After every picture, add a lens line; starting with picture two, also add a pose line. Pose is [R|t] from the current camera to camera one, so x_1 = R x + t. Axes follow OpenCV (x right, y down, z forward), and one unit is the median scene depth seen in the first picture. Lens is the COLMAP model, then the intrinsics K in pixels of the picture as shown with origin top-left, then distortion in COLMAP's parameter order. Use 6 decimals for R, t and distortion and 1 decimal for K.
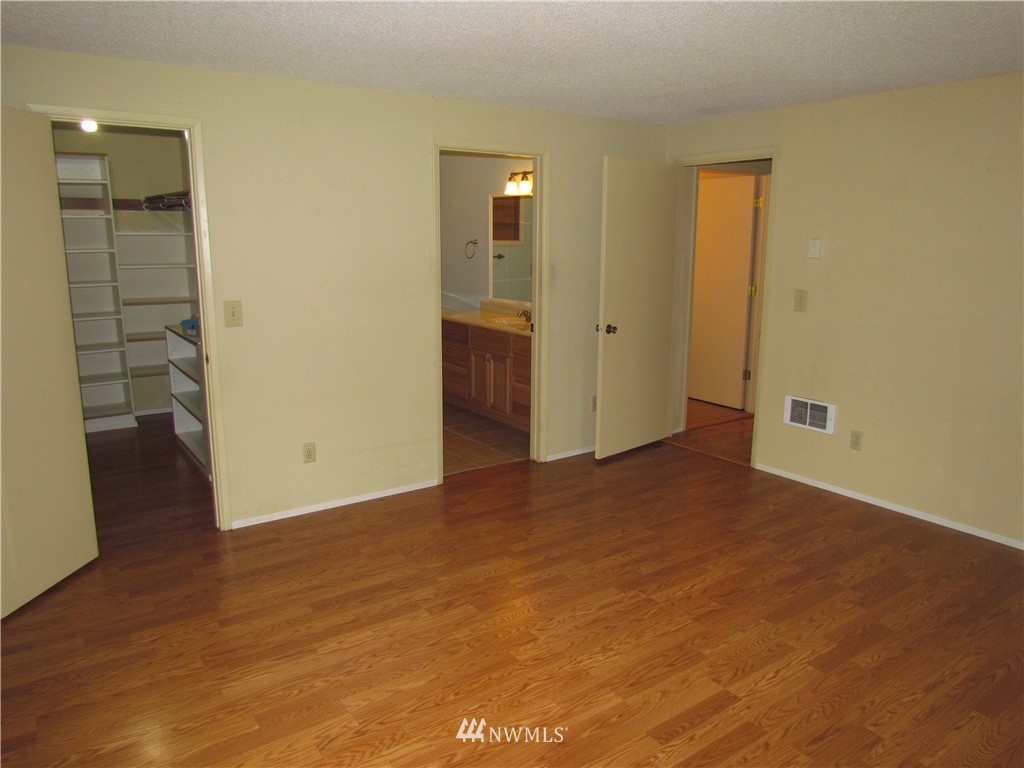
lens RADIAL K [[738.7, 0, 512.0], [0, 738.7, 384.0], [0, 0, 1]] dist [-0.026989, 0.009859]
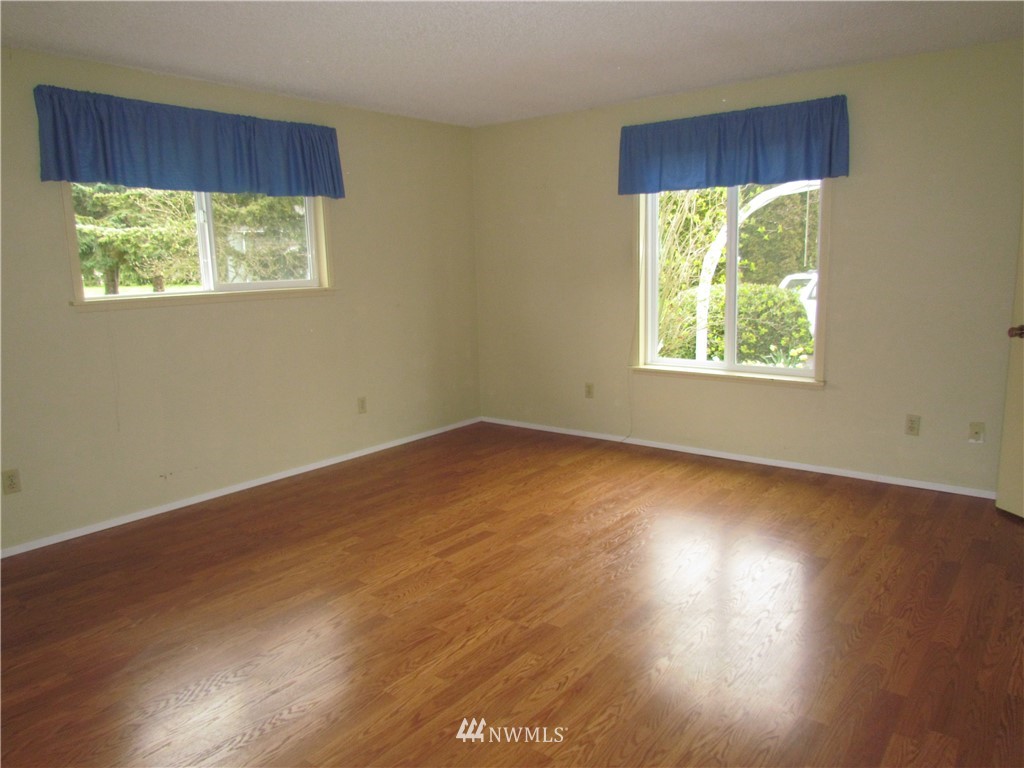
lens RADIAL K [[738.7, 0, 512.0], [0, 738.7, 384.0], [0, 0, 1]] dist [-0.026989, 0.009859]
pose [[-0.960810, 0.063080, -0.269935, 0.405731], [-0.036684, 0.936268, 0.349366, -0.268789], [0.274769, 0.345576, -0.897262, 1.685573]]
